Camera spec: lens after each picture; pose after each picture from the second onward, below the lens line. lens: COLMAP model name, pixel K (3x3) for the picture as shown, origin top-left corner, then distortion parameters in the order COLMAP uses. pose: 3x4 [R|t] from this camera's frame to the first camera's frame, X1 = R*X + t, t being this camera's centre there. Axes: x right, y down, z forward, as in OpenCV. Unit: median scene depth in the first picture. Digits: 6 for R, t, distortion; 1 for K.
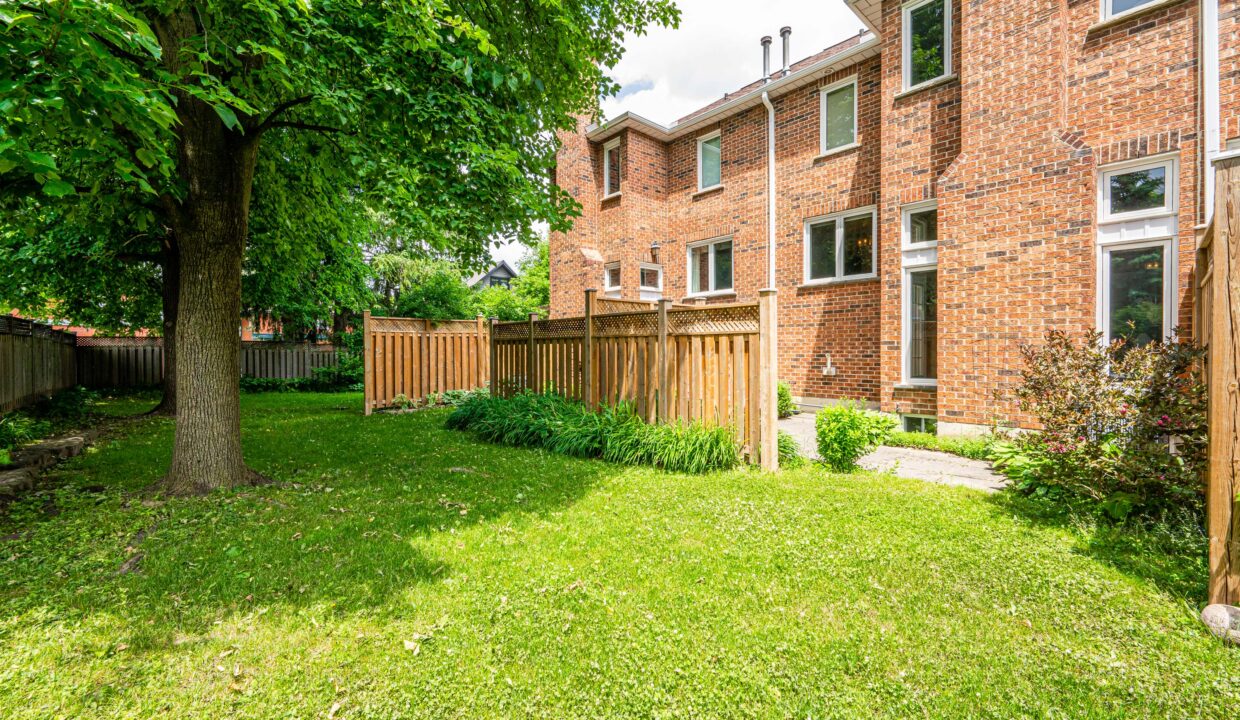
lens RADIAL K [[509.1, 0, 620.0], [0, 509.1, 360.0], [0, 0, 1]] dist [-0.000031, 0.000314]
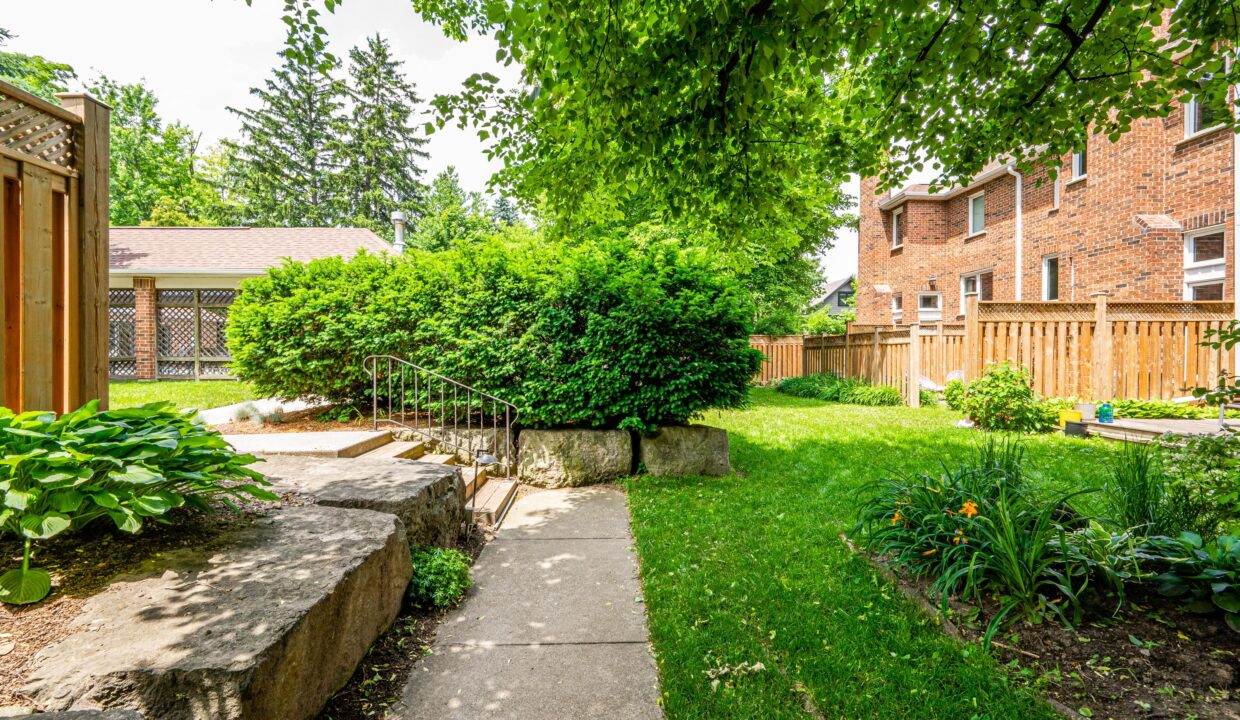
lens RADIAL K [[509.1, 0, 620.0], [0, 509.1, 360.0], [0, 0, 1]] dist [-0.000031, 0.000314]
pose [[0.773791, 0.011794, -0.633331, 0.378516], [-0.021793, 0.999730, -0.008009, 0.033727], [0.633065, 0.020000, 0.773840, -0.783455]]
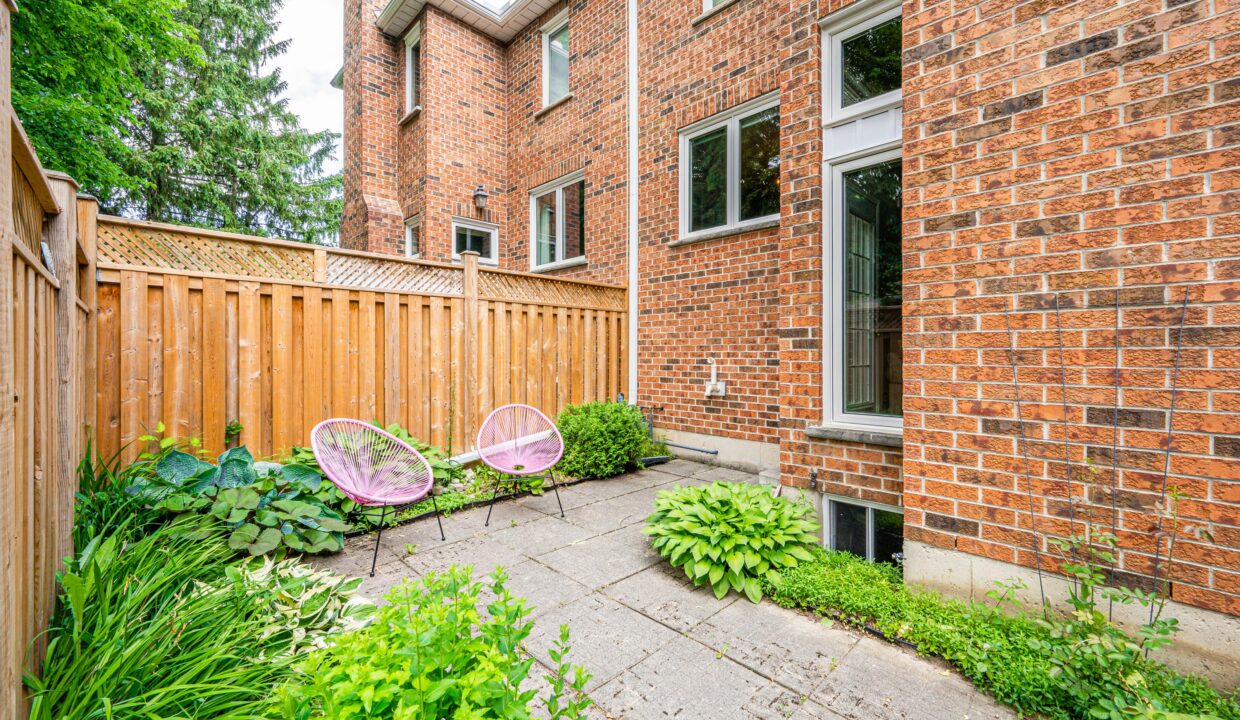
lens RADIAL K [[500.7, 0, 617.7], [0, 500.7, 356.9], [0, 0, 1]] dist [0.001562, 0.000144]
pose [[0.998785, 0.006936, 0.048795, 0.281905], [-0.006061, 0.999819, -0.018040, -0.002914], [-0.048911, 0.017722, 0.998646, 0.457420]]
